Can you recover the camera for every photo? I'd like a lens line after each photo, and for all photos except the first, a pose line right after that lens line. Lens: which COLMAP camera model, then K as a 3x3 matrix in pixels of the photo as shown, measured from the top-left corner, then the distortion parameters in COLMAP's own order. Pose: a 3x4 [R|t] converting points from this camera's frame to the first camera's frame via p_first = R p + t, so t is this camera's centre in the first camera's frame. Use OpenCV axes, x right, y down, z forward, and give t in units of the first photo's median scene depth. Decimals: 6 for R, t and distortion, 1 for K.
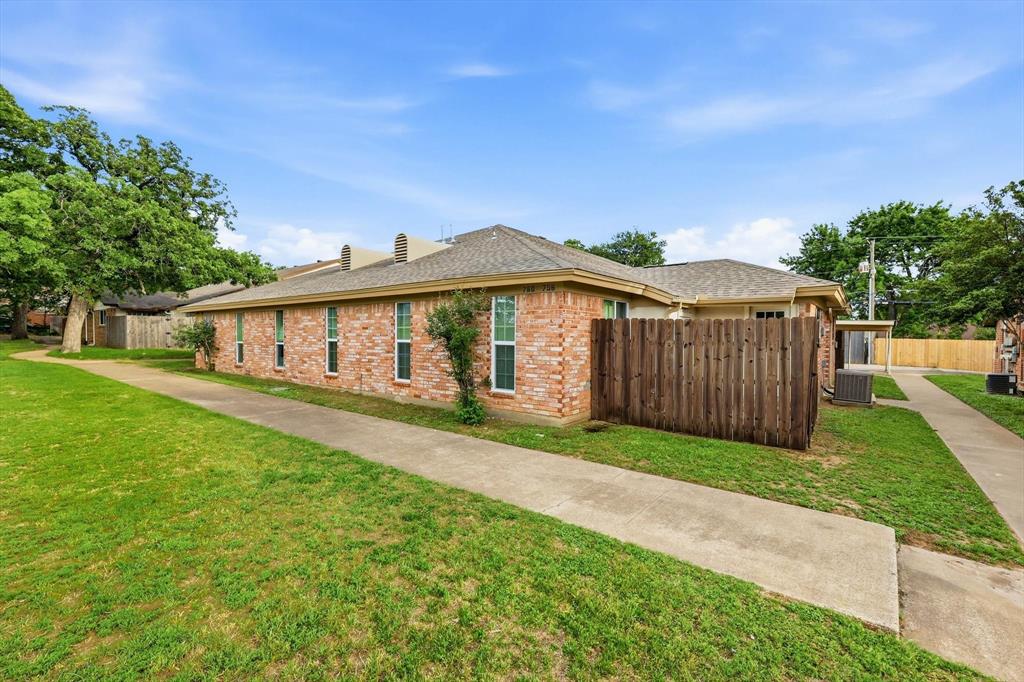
lens RADIAL K [[445.2, 0, 513.7], [0, 445.2, 337.3], [0, 0, 1]] dist [0.009953, -0.001544]
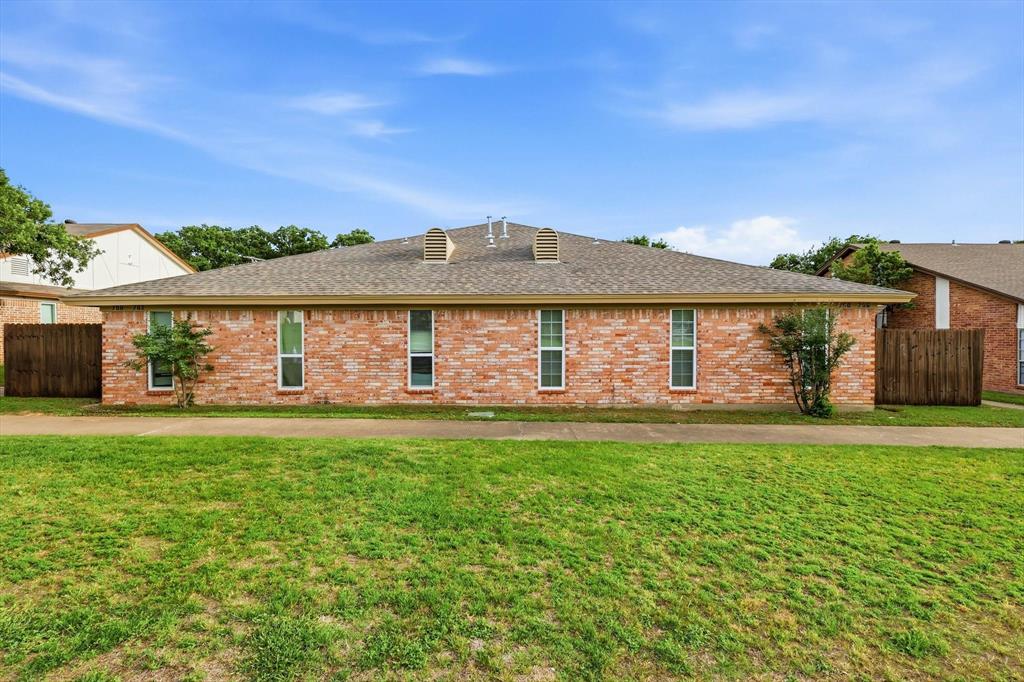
lens RADIAL K [[445.2, 0, 535.4], [0, 445.2, 337.5], [0, 0, 1]] dist [0.009953, -0.001544]
pose [[0.797921, -0.009008, 0.602694, -1.007520], [0.009017, 0.999955, 0.003008, -0.019763], [-0.602694, 0.003035, 0.797967, 0.365788]]
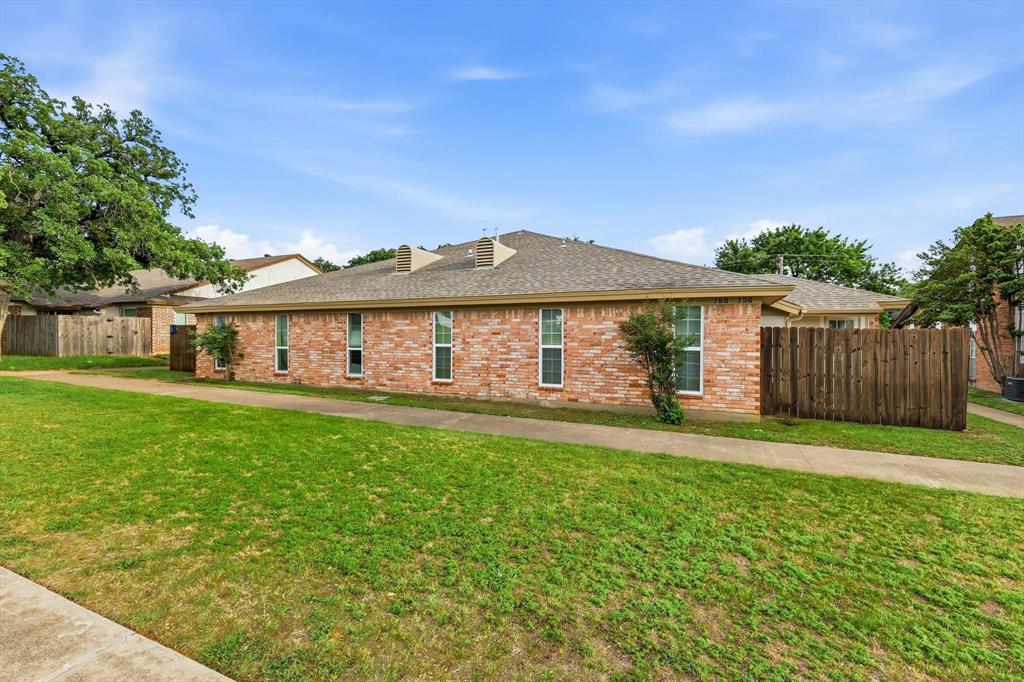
lens RADIAL K [[445.2, 0, 510.2], [0, 445.2, 334.8], [0, 0, 1]] dist [0.009953, -0.001544]
pose [[0.972253, -0.001758, 0.233924, -0.524933], [0.002972, 0.999984, -0.004838, -0.012920], [-0.233912, 0.005399, 0.972243, 0.023977]]
